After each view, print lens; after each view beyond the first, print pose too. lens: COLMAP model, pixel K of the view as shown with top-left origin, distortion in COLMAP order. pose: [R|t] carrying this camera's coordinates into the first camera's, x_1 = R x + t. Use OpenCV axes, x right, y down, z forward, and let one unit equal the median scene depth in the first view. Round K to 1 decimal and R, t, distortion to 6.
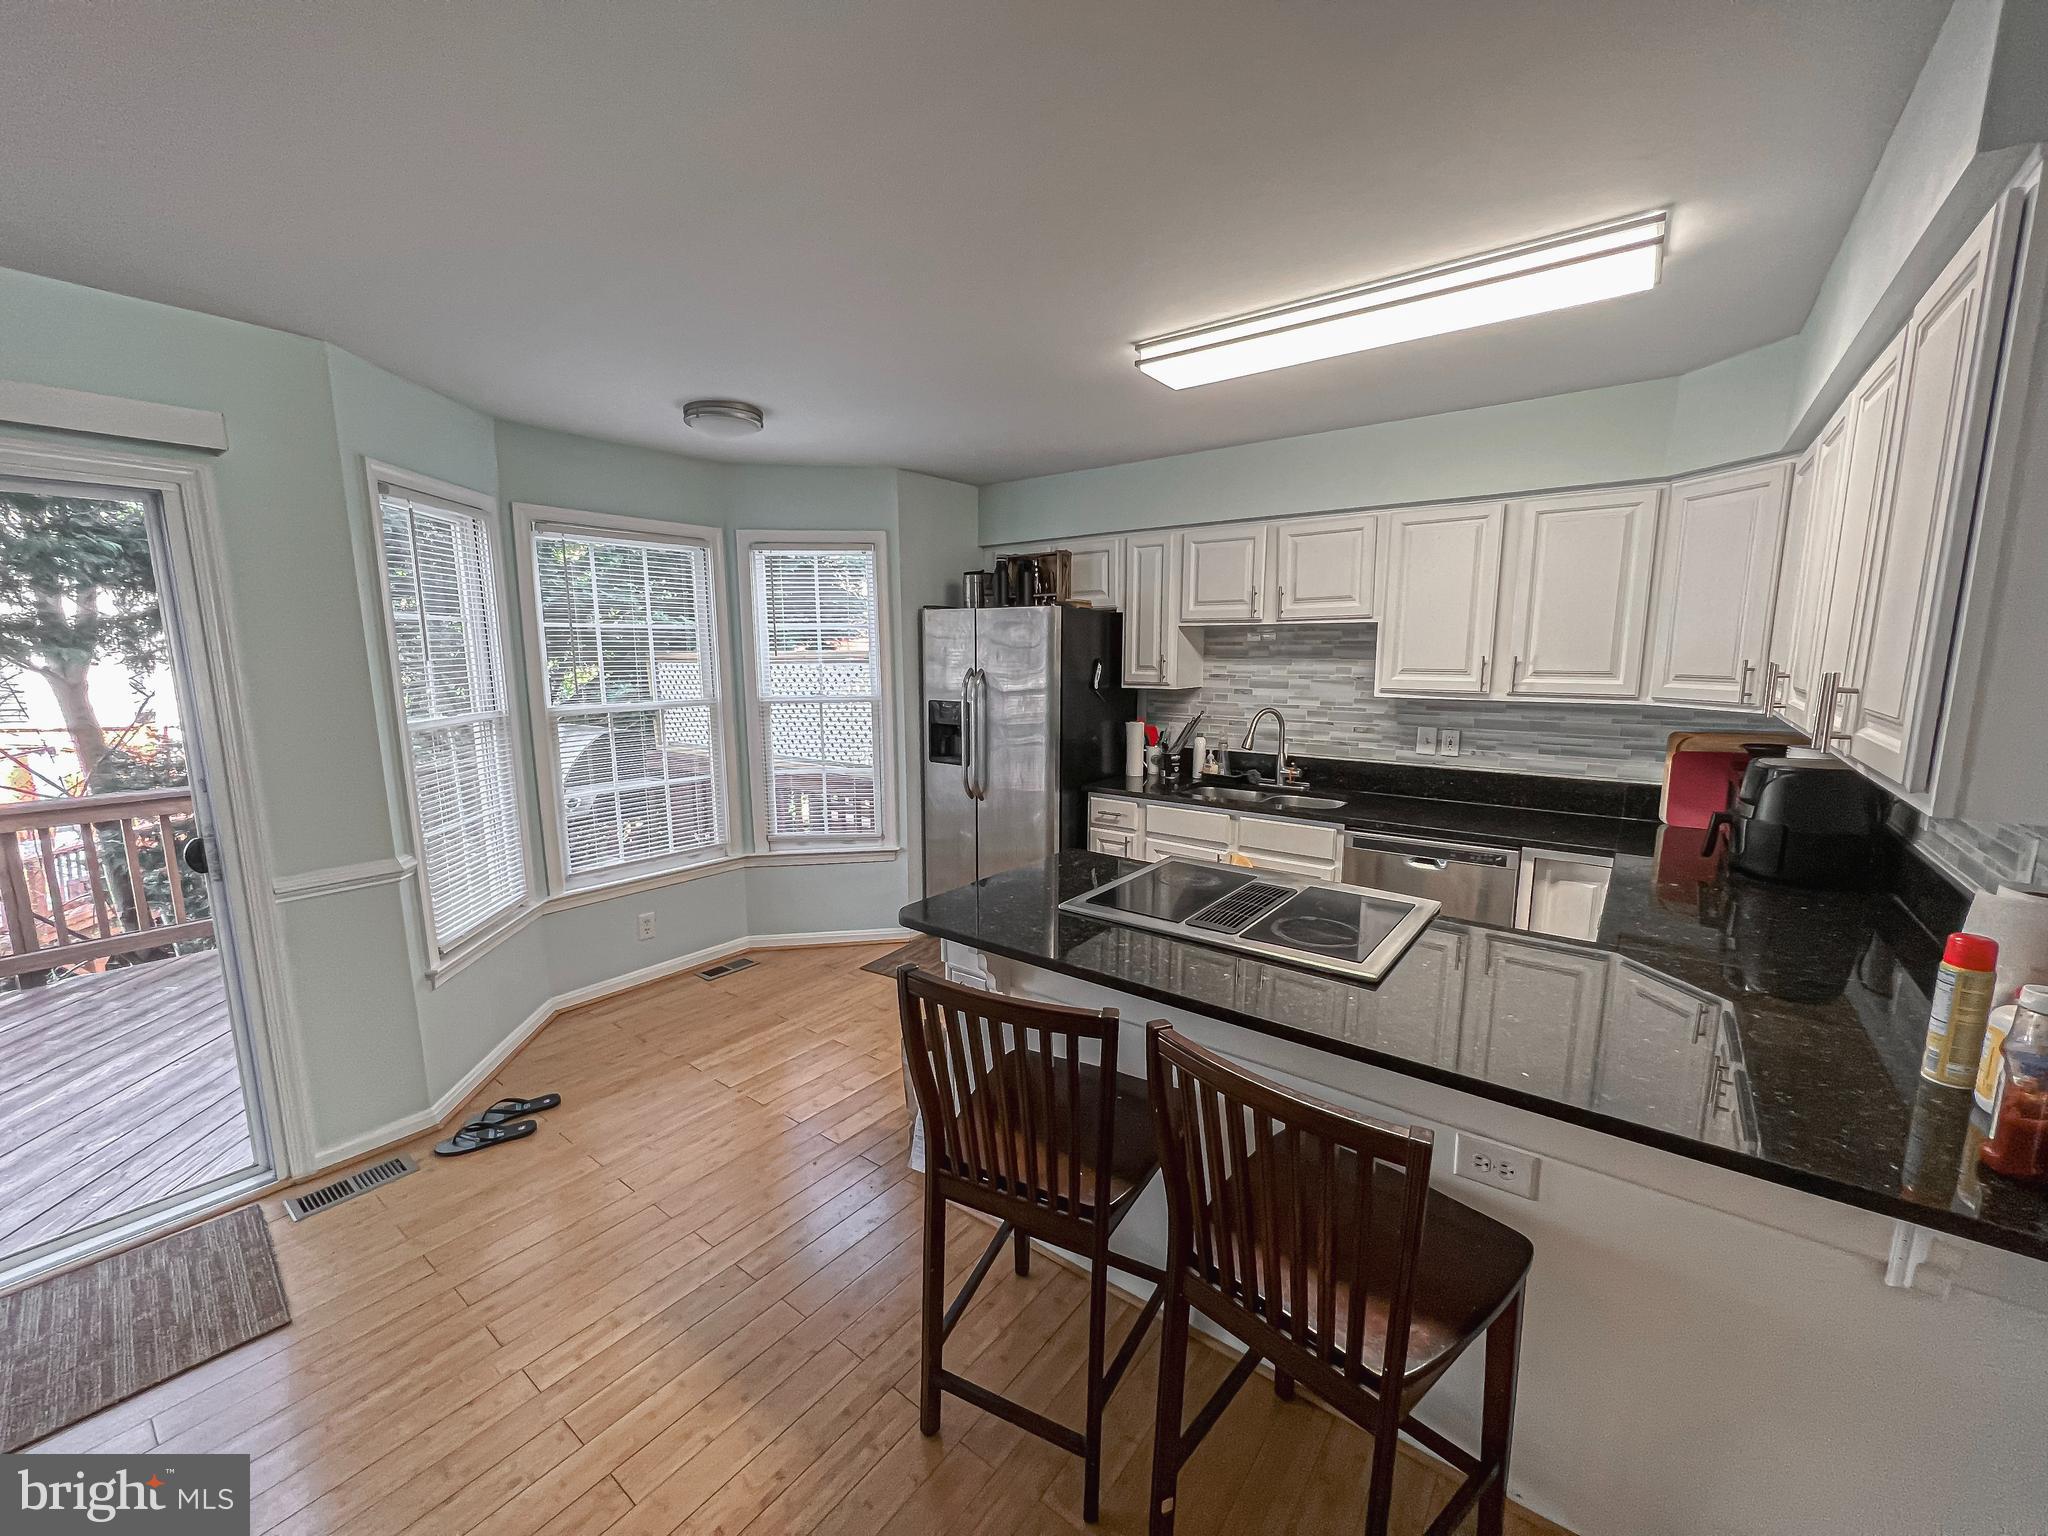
lens RADIAL K [[818.3, 0, 1025.2], [0, 818.3, 778.0], [0, 0, 1]] dist [-0.001236, 0.000541]
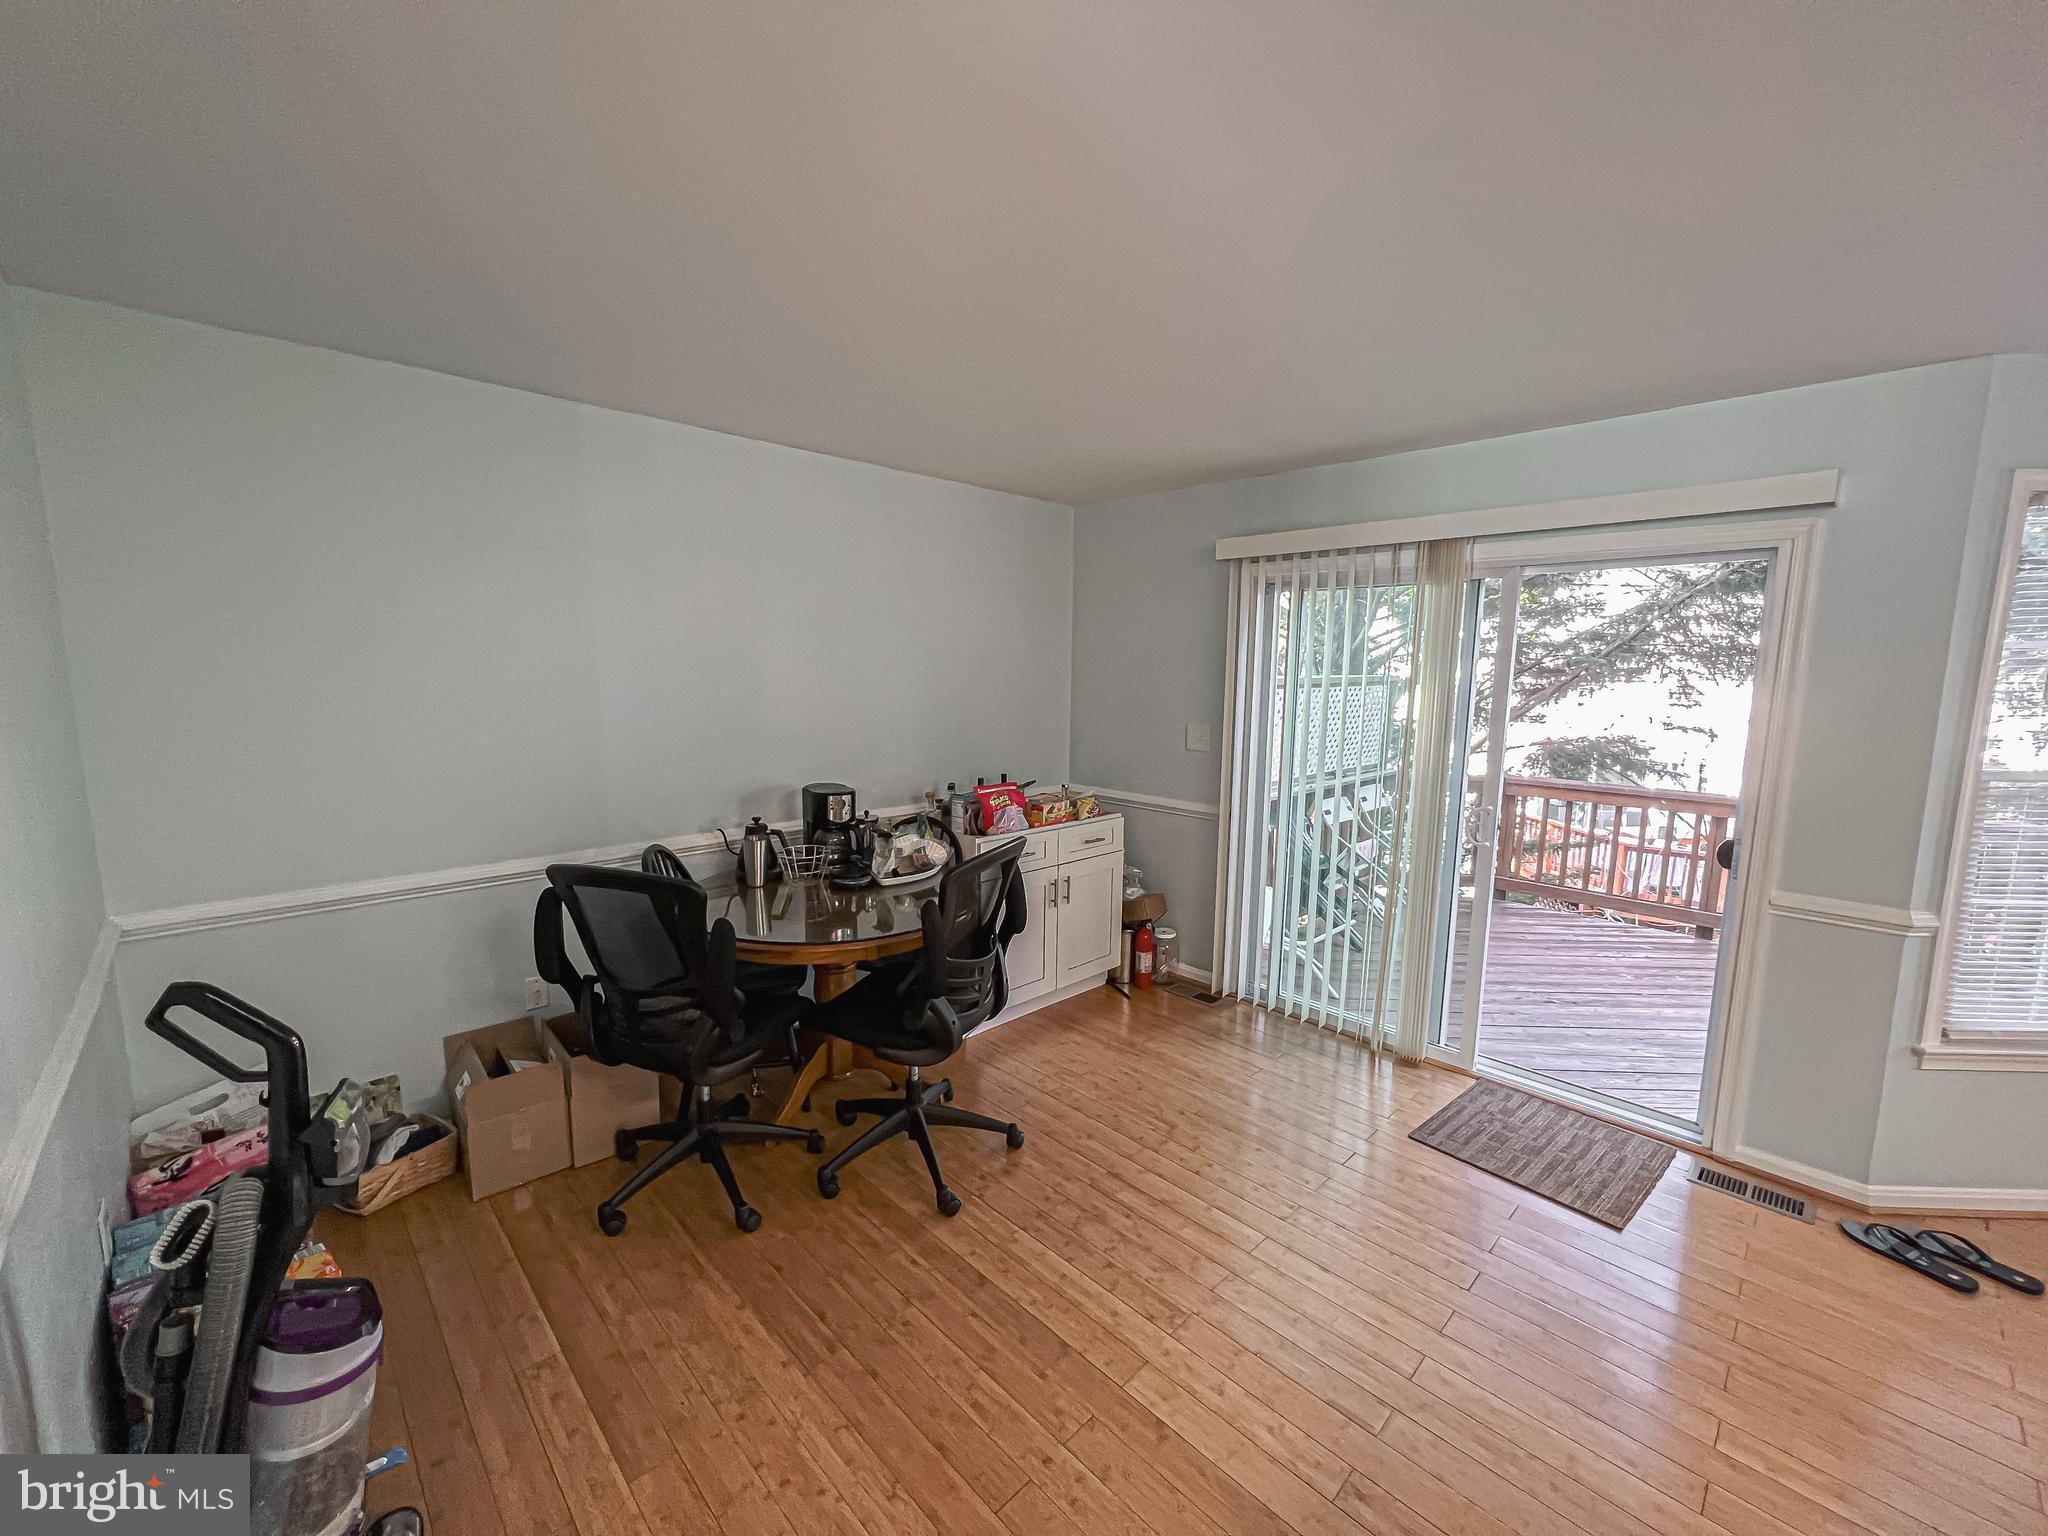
lens RADIAL K [[818.3, 0, 1023.4], [0, 818.3, 777.3], [0, 0, 1]] dist [-0.001236, 0.000541]
pose [[-0.144586, 0.139228, -0.979648, 0.202714], [-0.166635, 0.972485, 0.162804, -0.025543], [0.975360, 0.186782, -0.117408, 0.089567]]
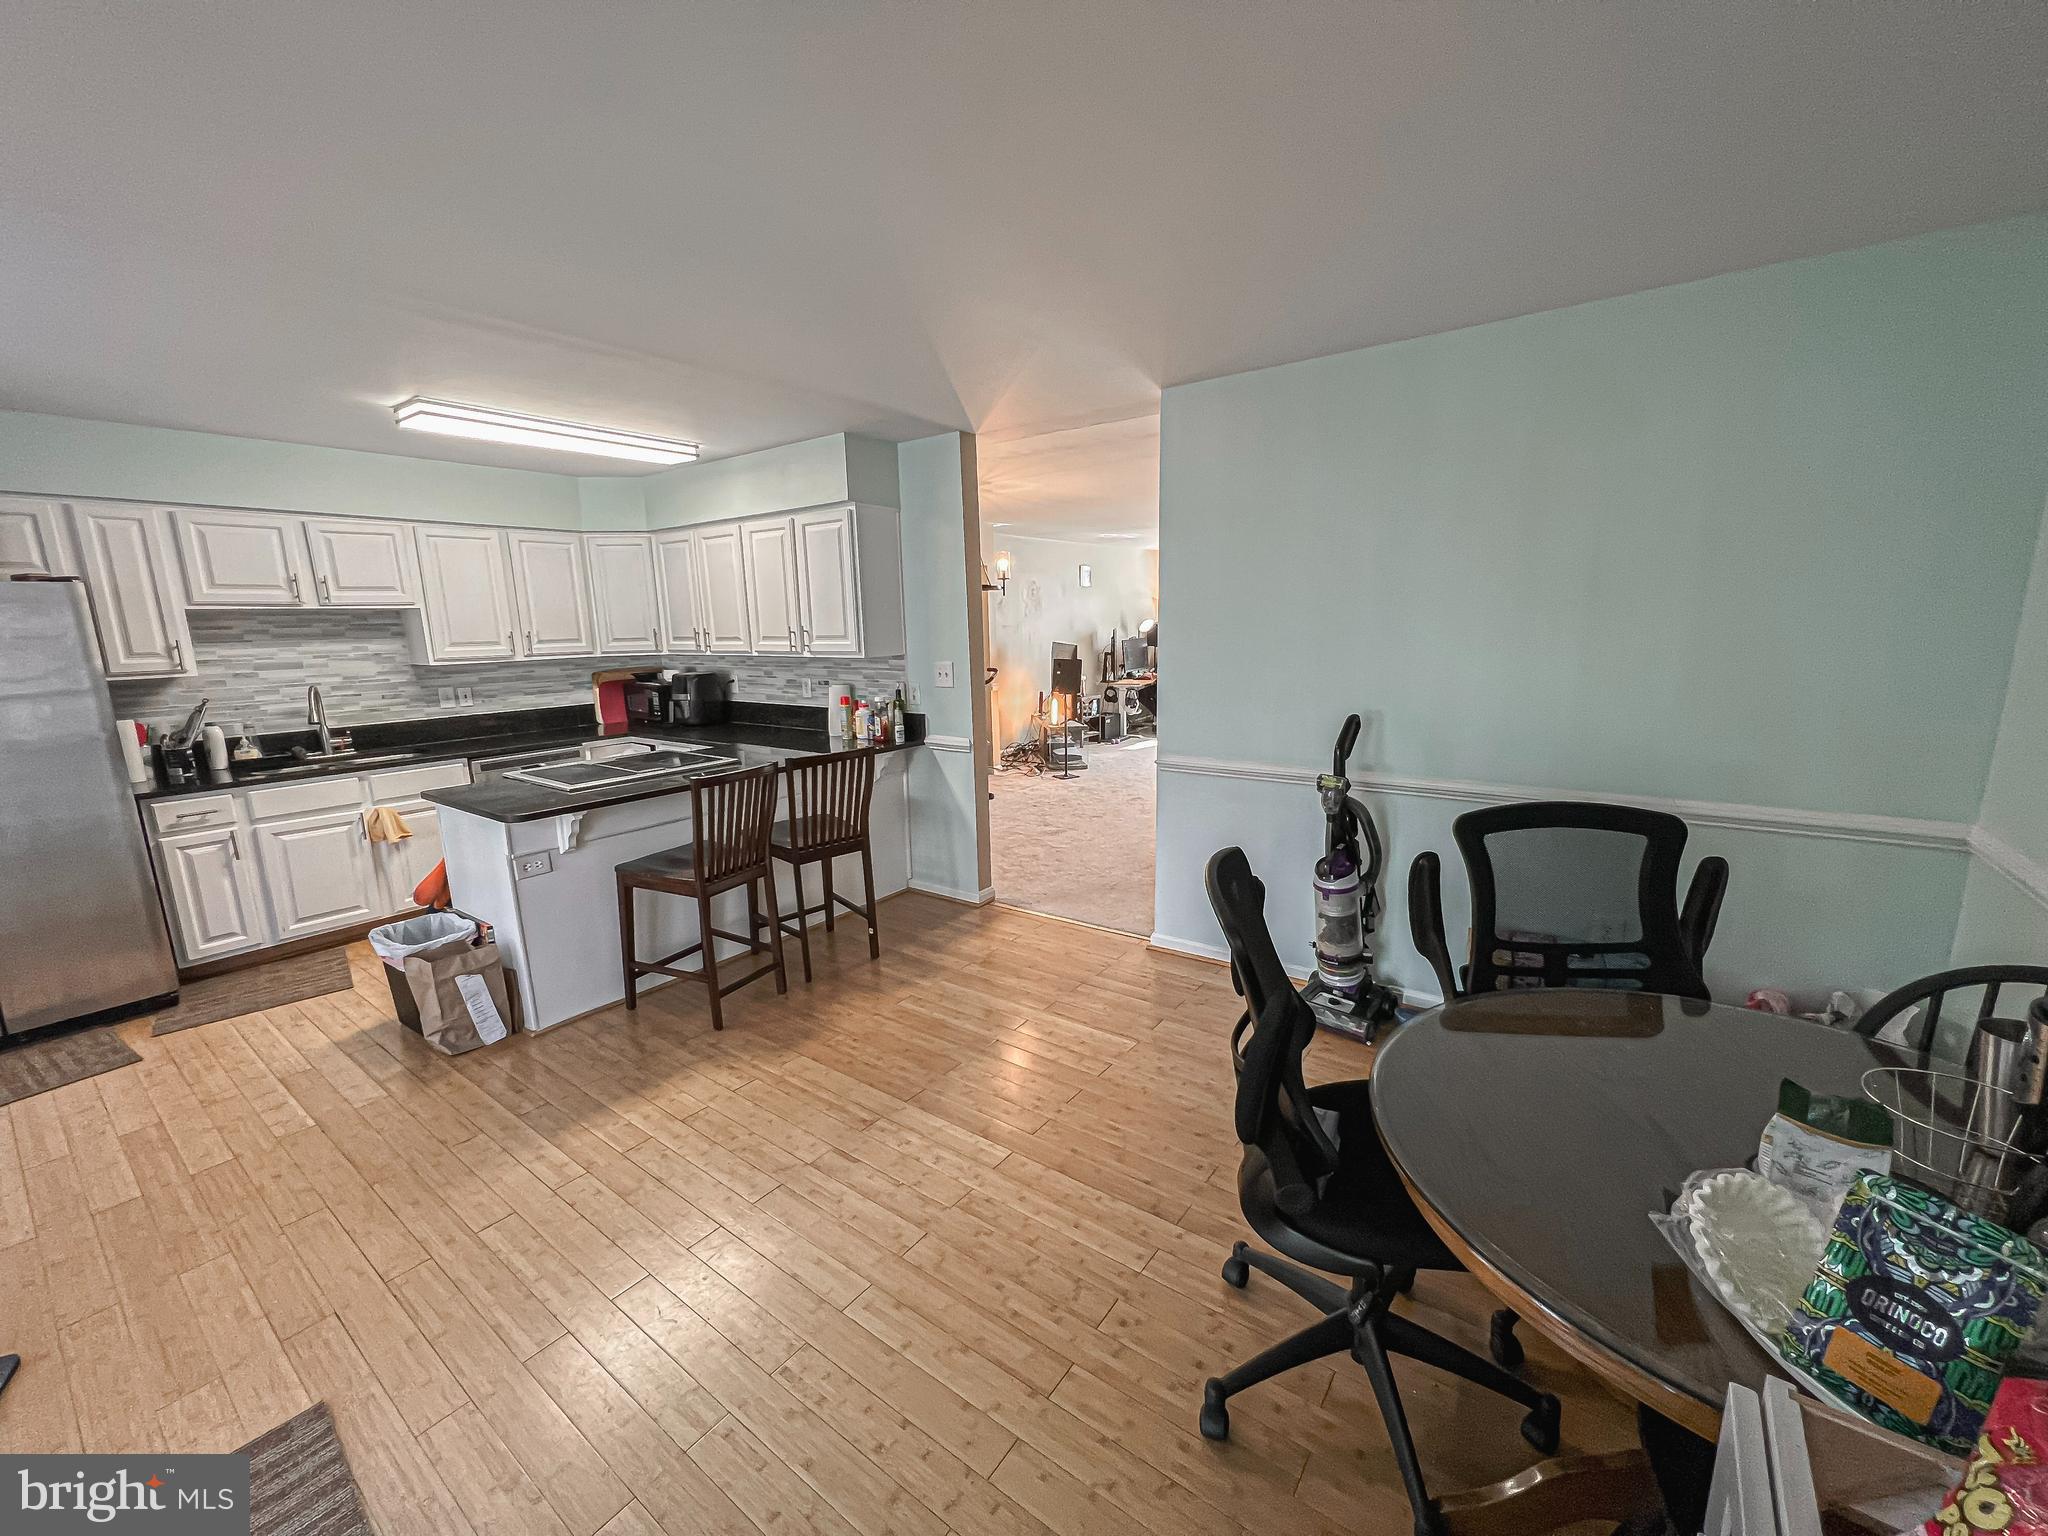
lens RADIAL K [[818.3, 0, 1024.6], [0, 818.3, 774.7], [0, 0, 1]] dist [-0.001236, 0.000541]
pose [[-0.019993, -0.184934, 0.982547, -0.992922], [0.181695, 0.965707, 0.185462, -0.000273], [-0.983152, 0.182232, 0.014295, 0.085215]]
